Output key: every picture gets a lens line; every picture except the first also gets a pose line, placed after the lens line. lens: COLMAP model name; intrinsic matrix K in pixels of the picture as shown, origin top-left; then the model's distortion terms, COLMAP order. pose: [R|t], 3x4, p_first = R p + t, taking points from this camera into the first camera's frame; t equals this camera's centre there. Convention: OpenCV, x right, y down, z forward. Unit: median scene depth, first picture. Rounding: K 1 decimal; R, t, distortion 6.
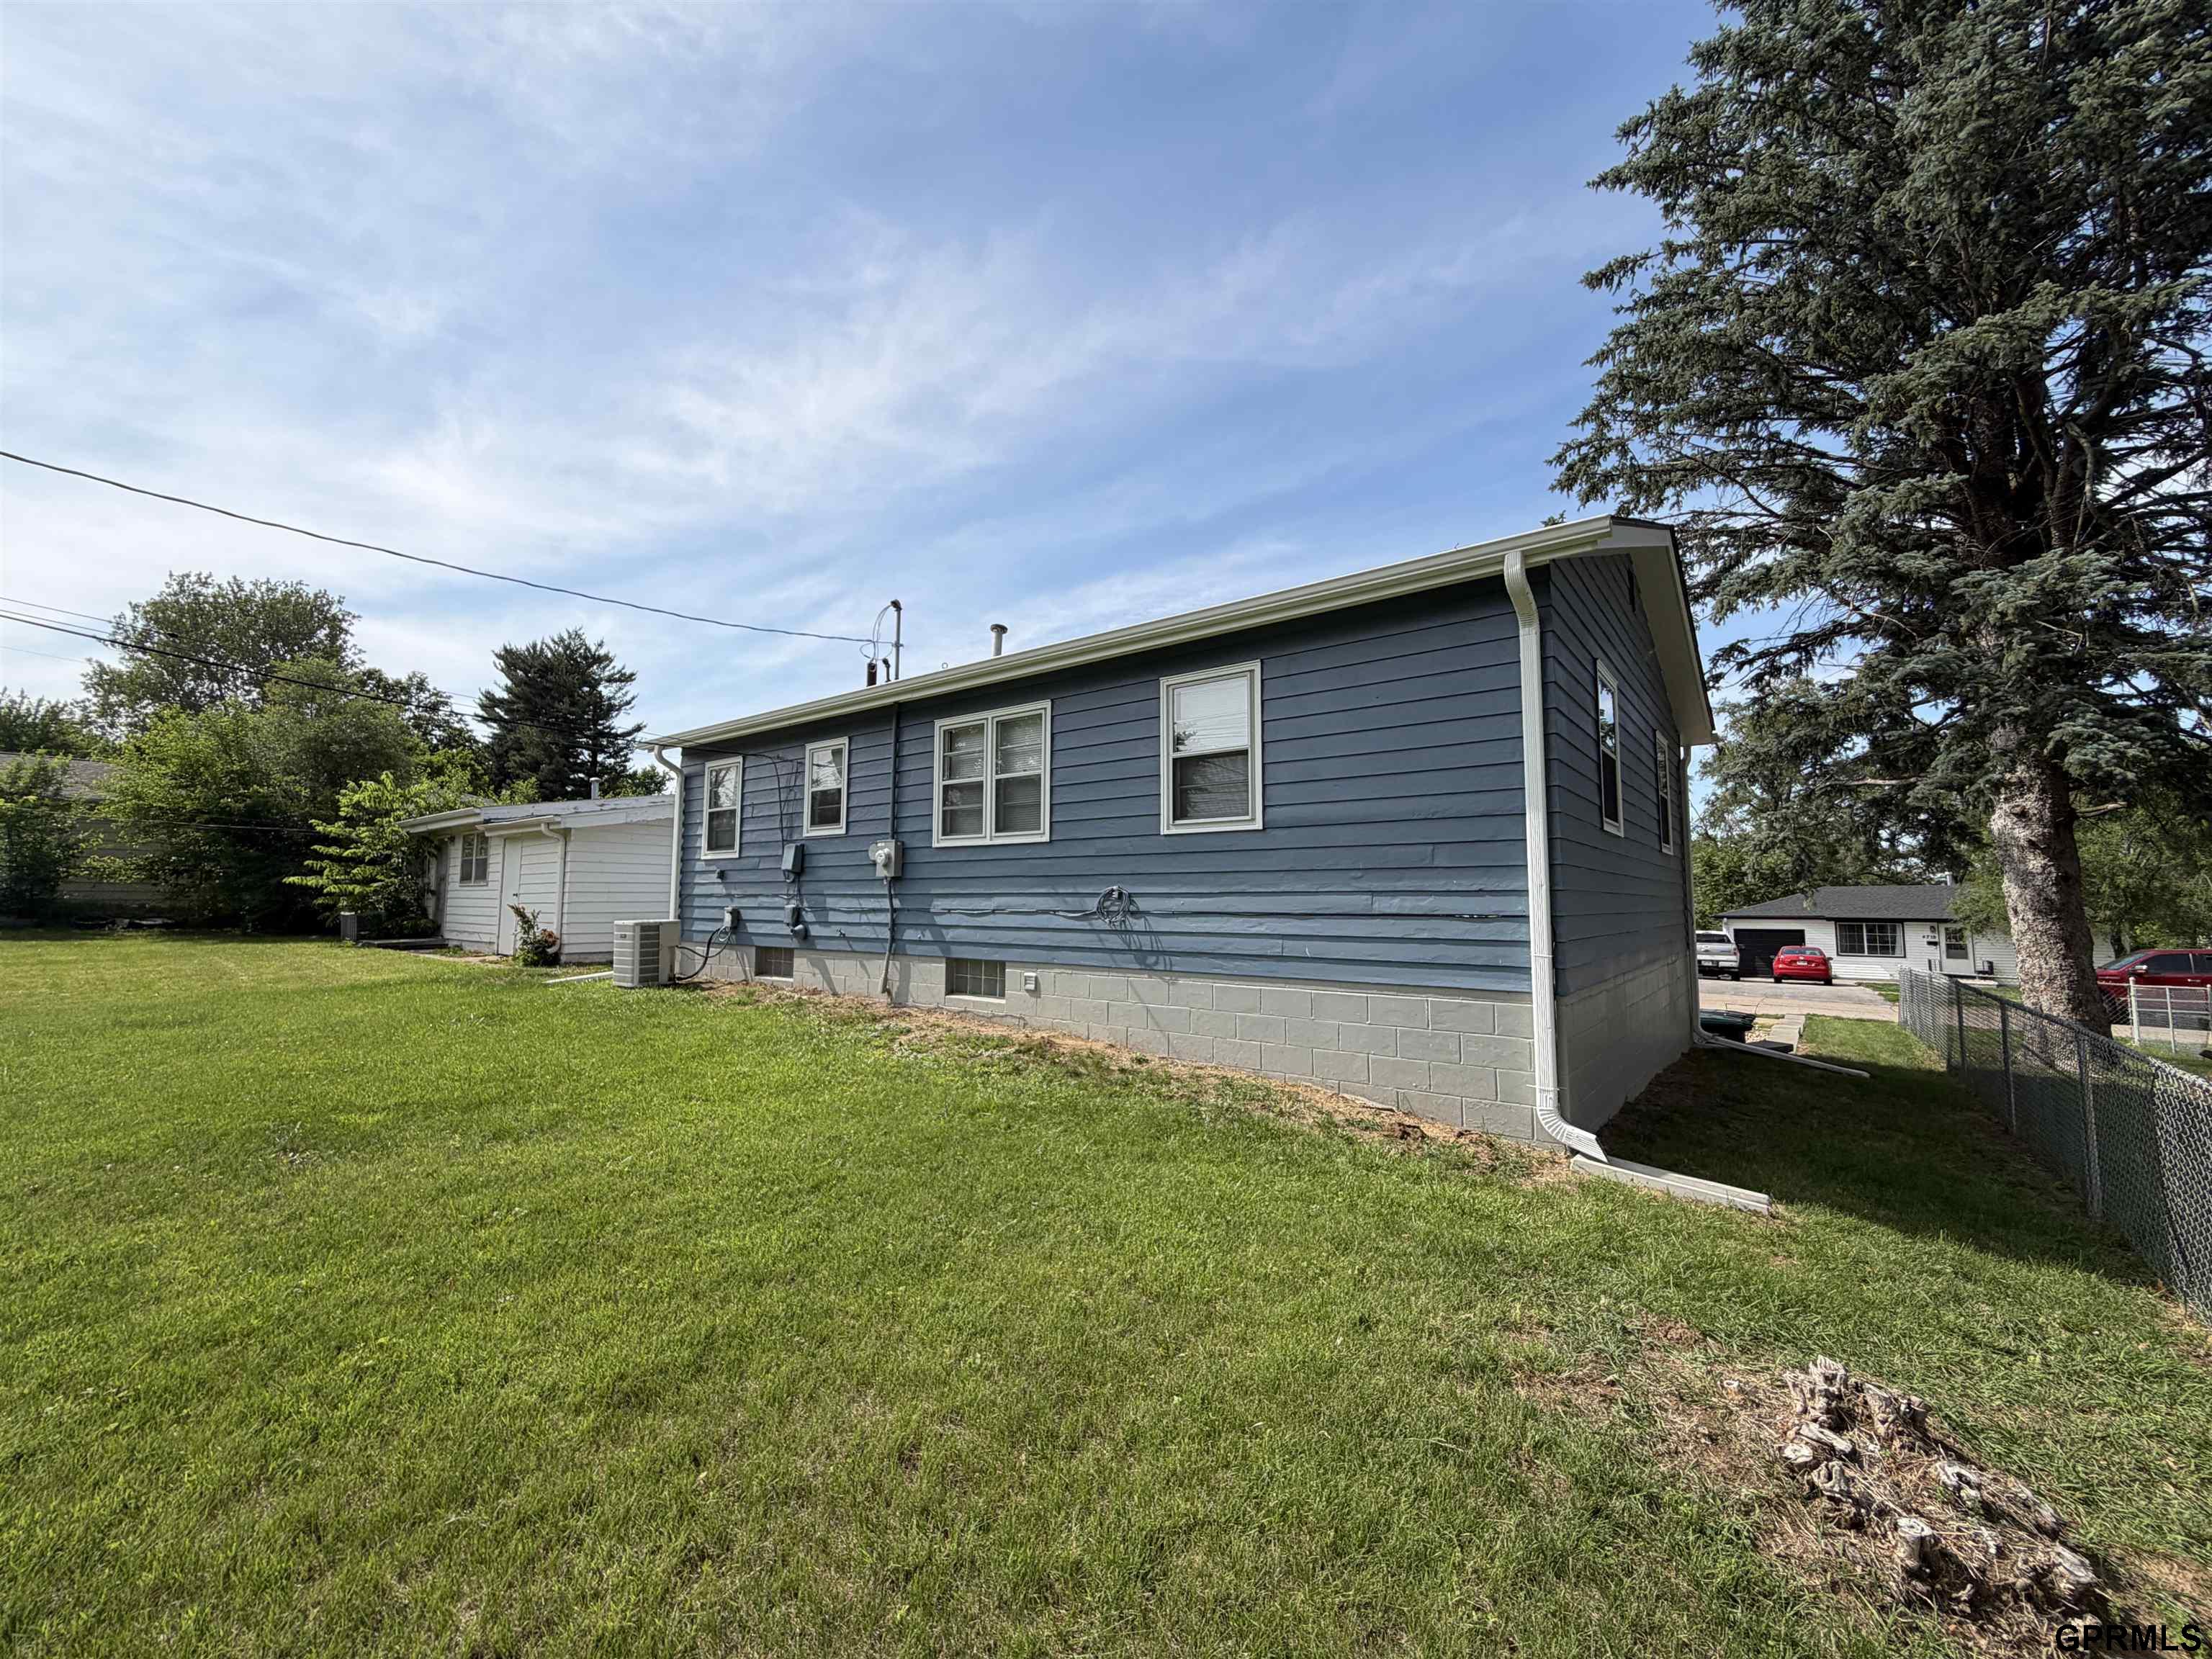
lens RADIAL K [[880.5, 0, 1104.0], [0, 880.5, 831.2], [0, 0, 1]] dist [-0.002036, -0.000214]
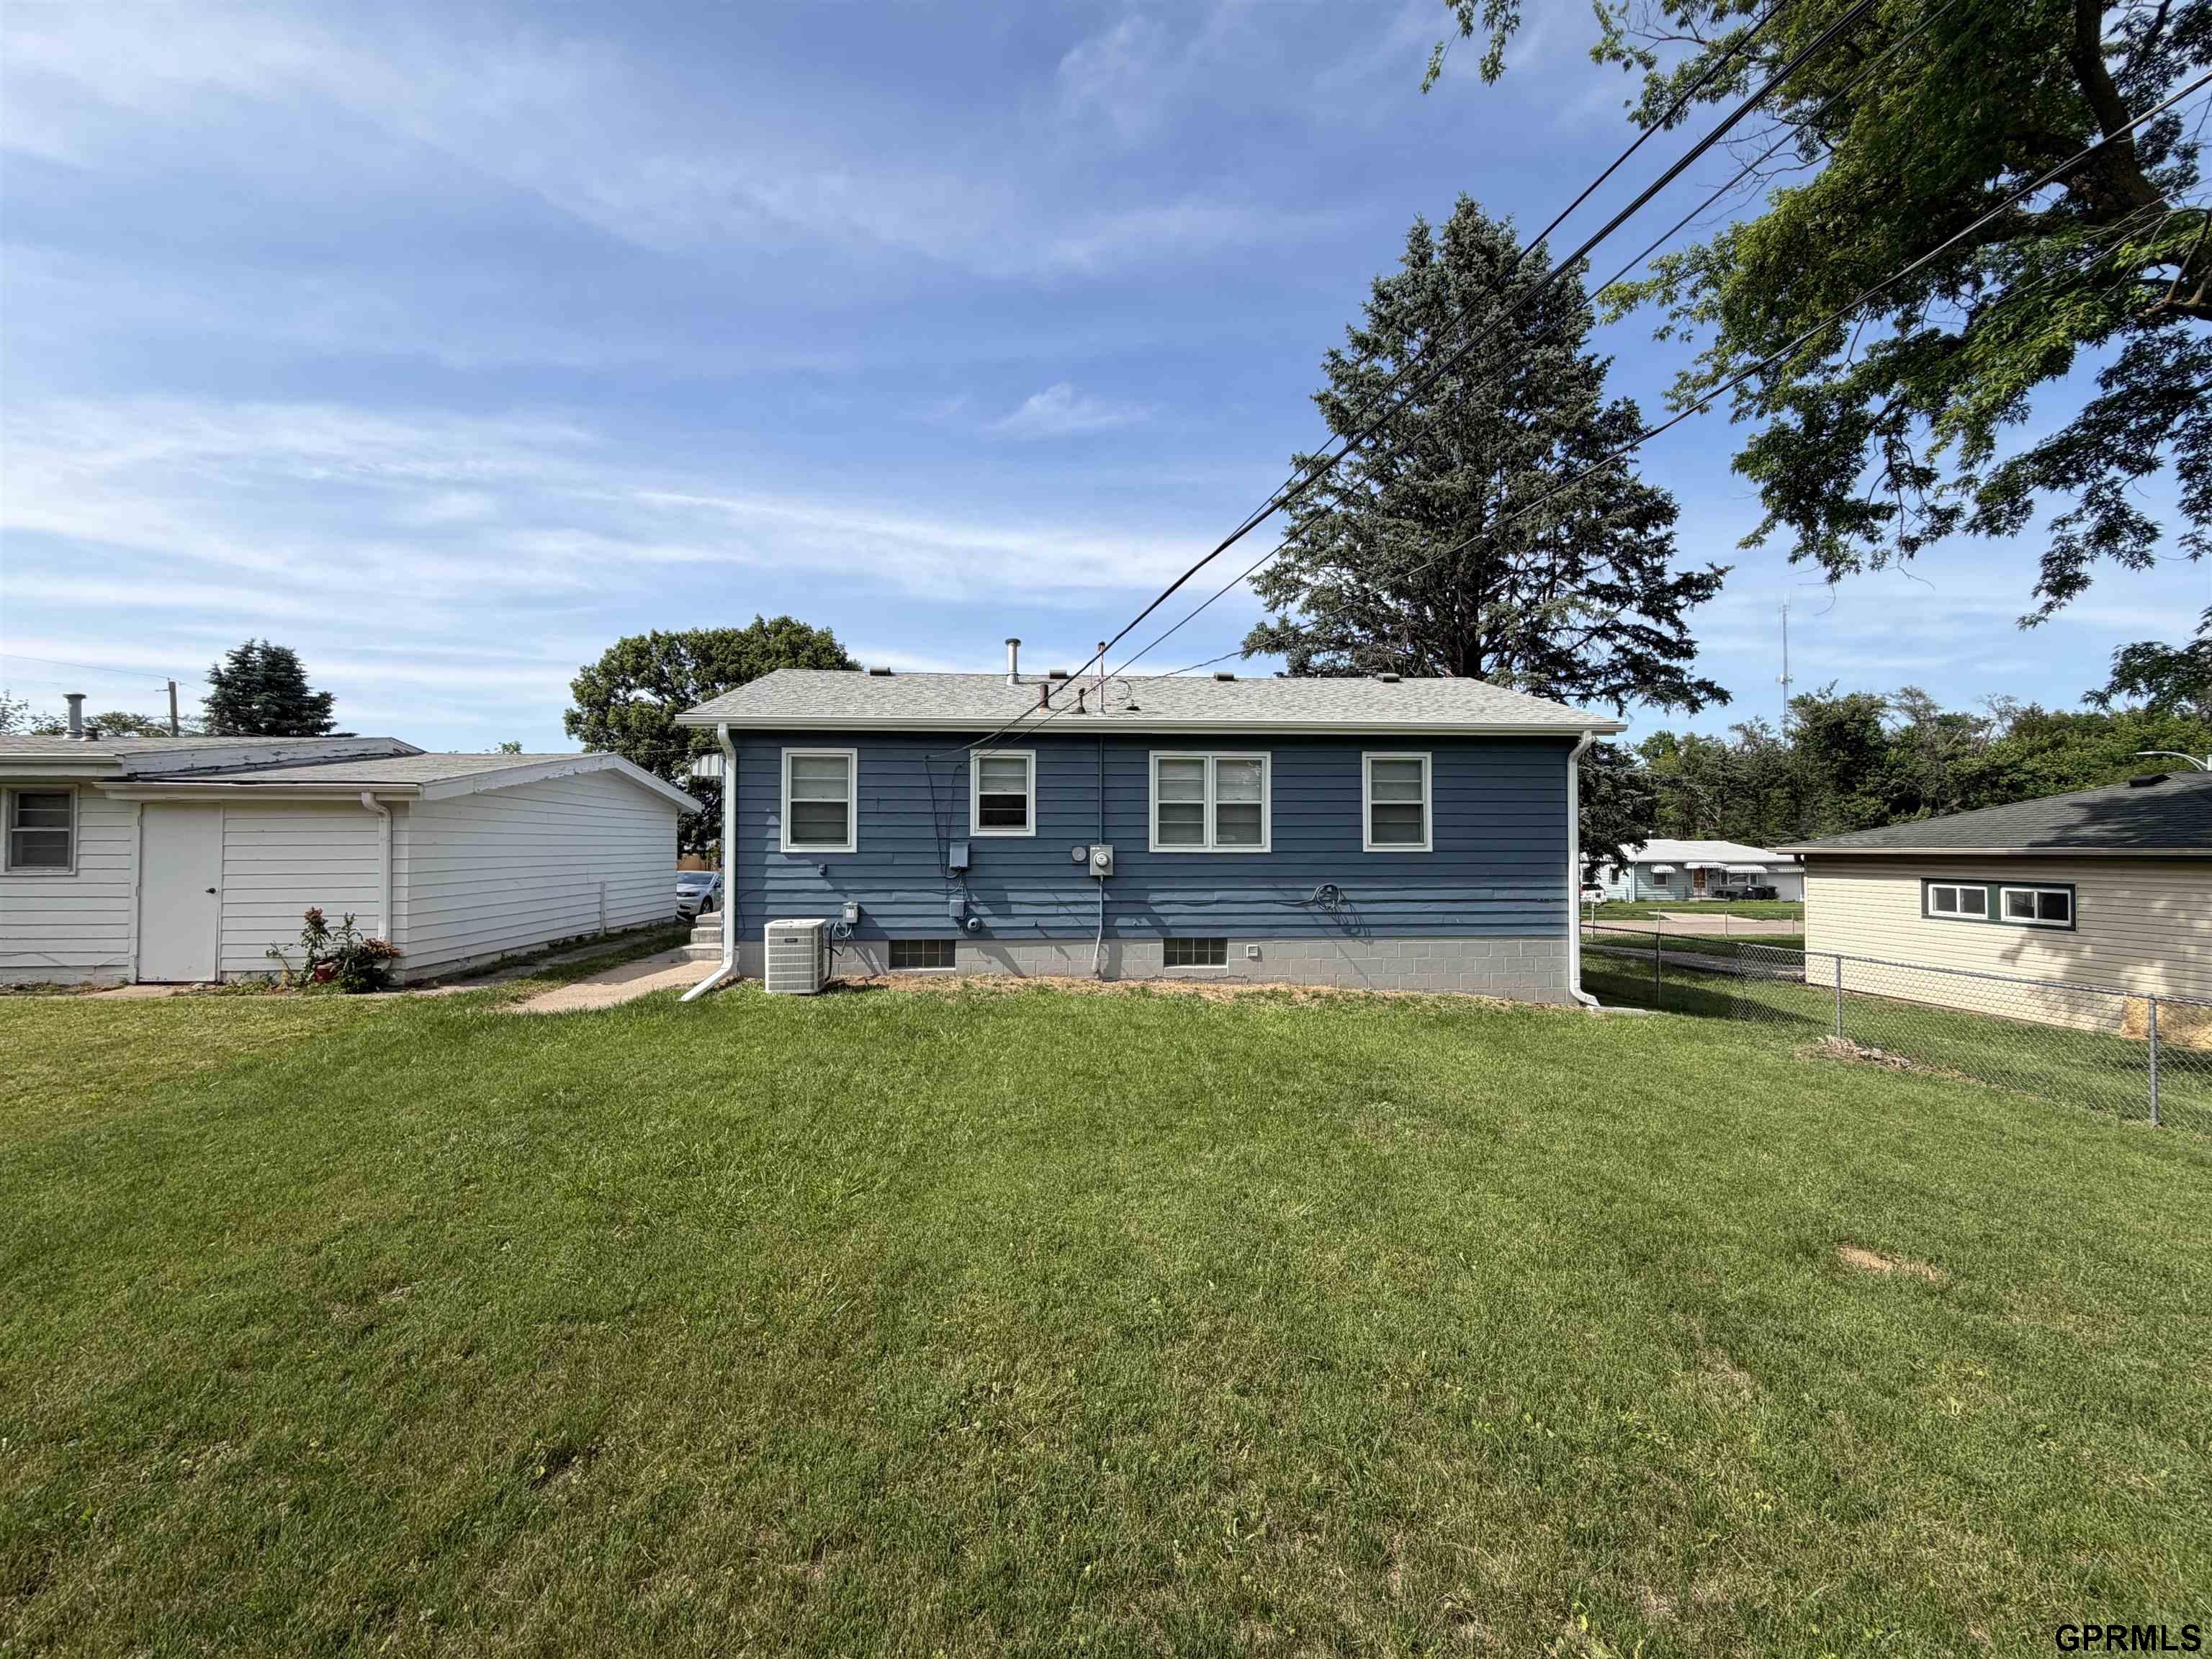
lens RADIAL K [[880.5, 0, 1095.9], [0, 880.5, 829.1], [0, 0, 1]] dist [-0.002036, -0.000214]
pose [[0.741137, 0.010450, 0.671273, -1.112894], [-0.051826, 0.997786, 0.041686, -0.063432], [-0.669351, -0.065685, 0.740037, 0.125532]]
